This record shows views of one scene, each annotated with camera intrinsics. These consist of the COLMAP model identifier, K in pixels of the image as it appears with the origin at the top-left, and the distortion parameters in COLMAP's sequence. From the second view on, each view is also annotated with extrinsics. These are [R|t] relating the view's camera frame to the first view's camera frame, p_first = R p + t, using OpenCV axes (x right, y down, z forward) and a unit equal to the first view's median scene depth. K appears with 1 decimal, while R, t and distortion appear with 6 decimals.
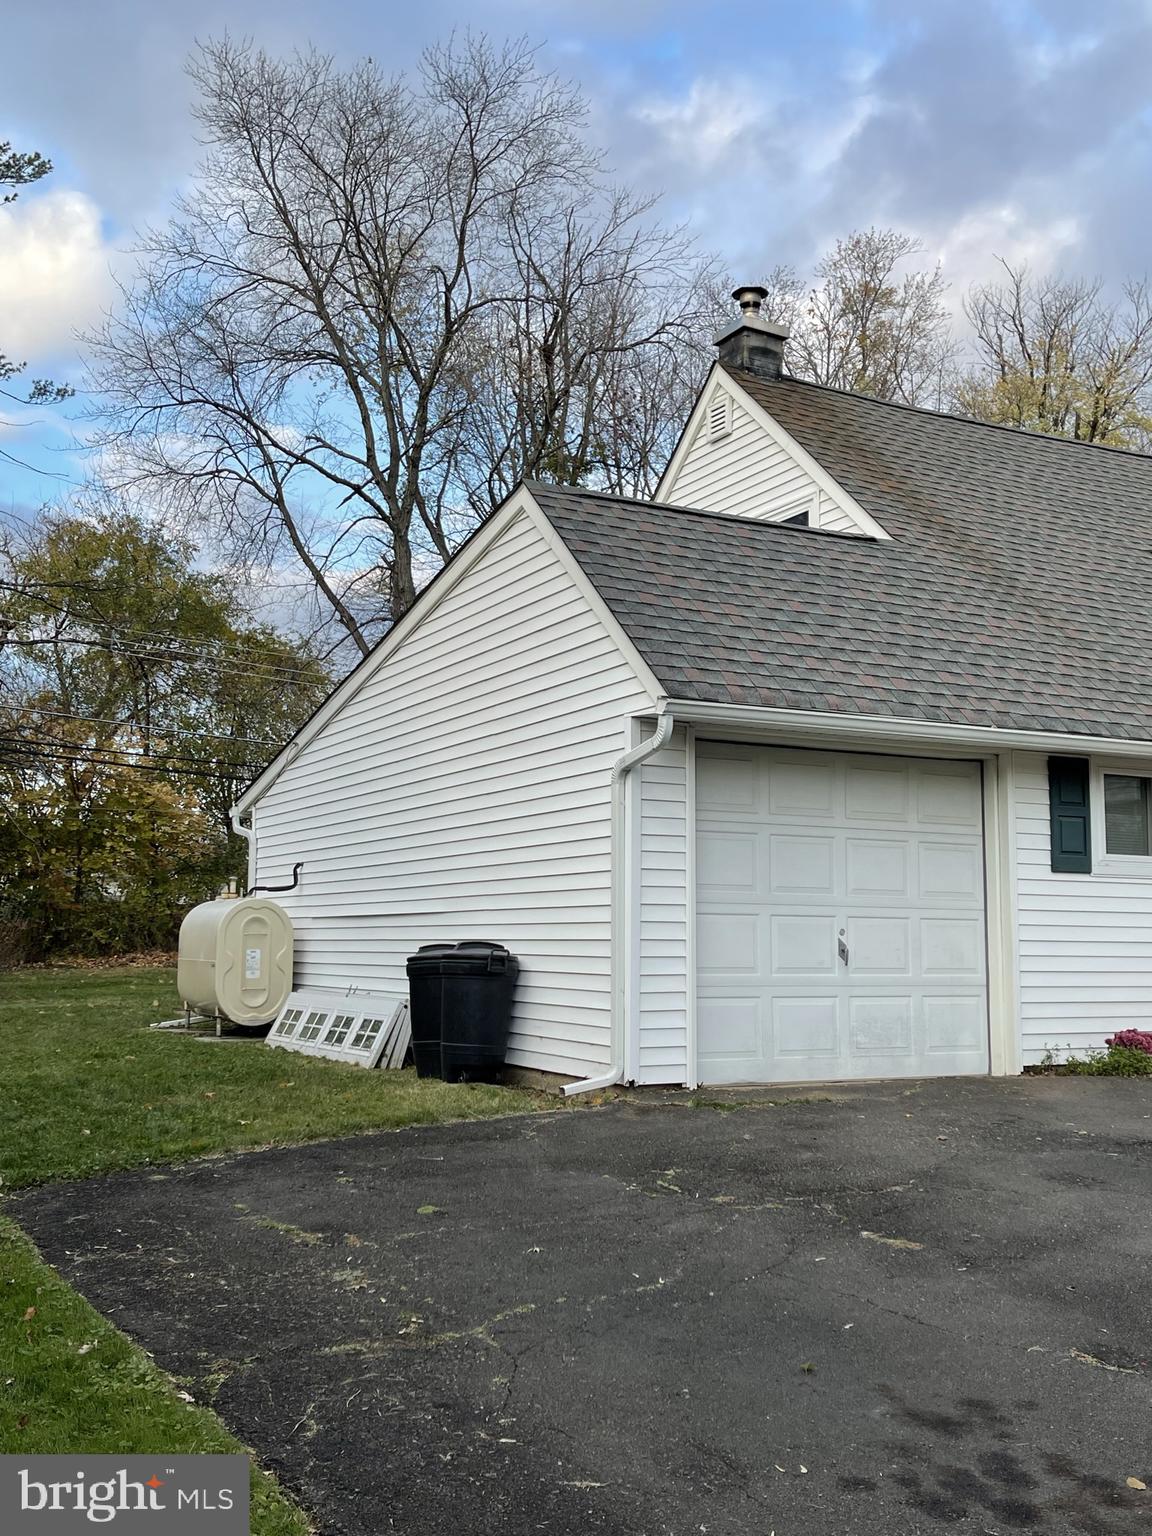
lens RADIAL K [[1490.5, 0, 576.0], [0, 1490.5, 768.0], [0, 0, 1]] dist [0.098043, -0.170029]
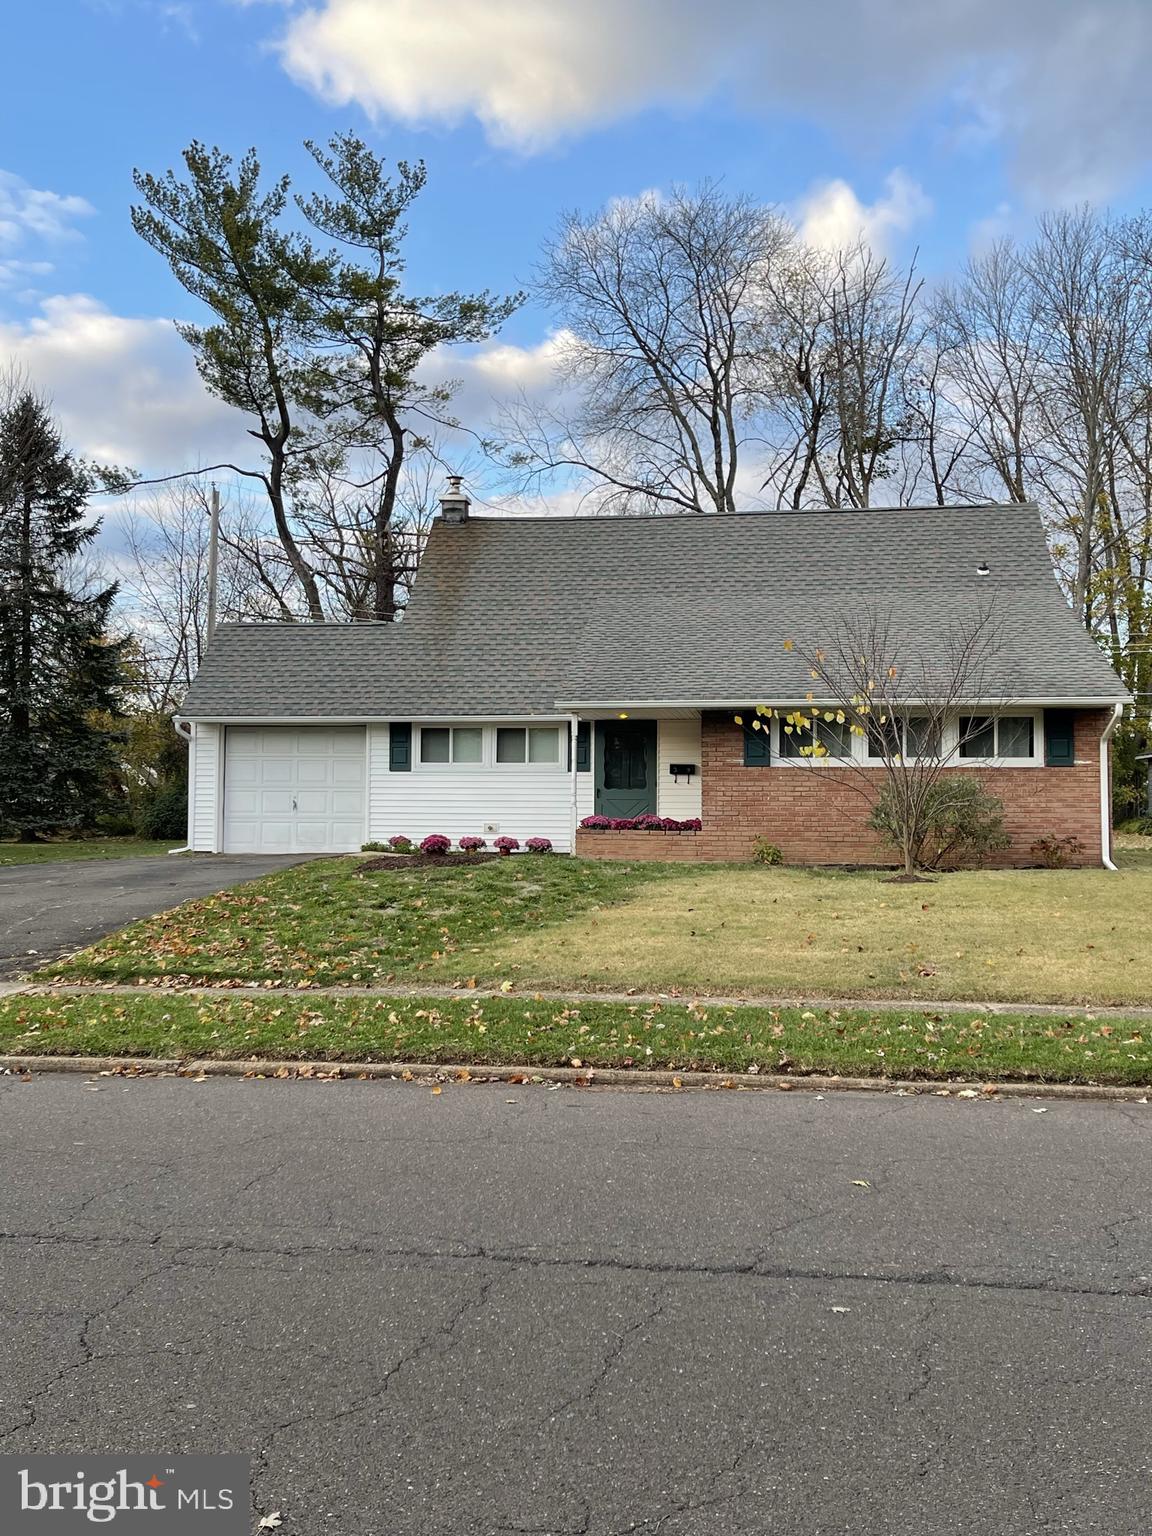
lens RADIAL K [[1490.5, 0, 576.0], [0, 1490.5, 768.0], [0, 0, 1]] dist [0.098043, -0.170029]
pose [[0.808396, -0.022520, -0.588208, 0.608813], [0.064293, 0.996668, 0.050202, -0.011016], [0.585117, -0.078401, 0.807150, -0.228257]]
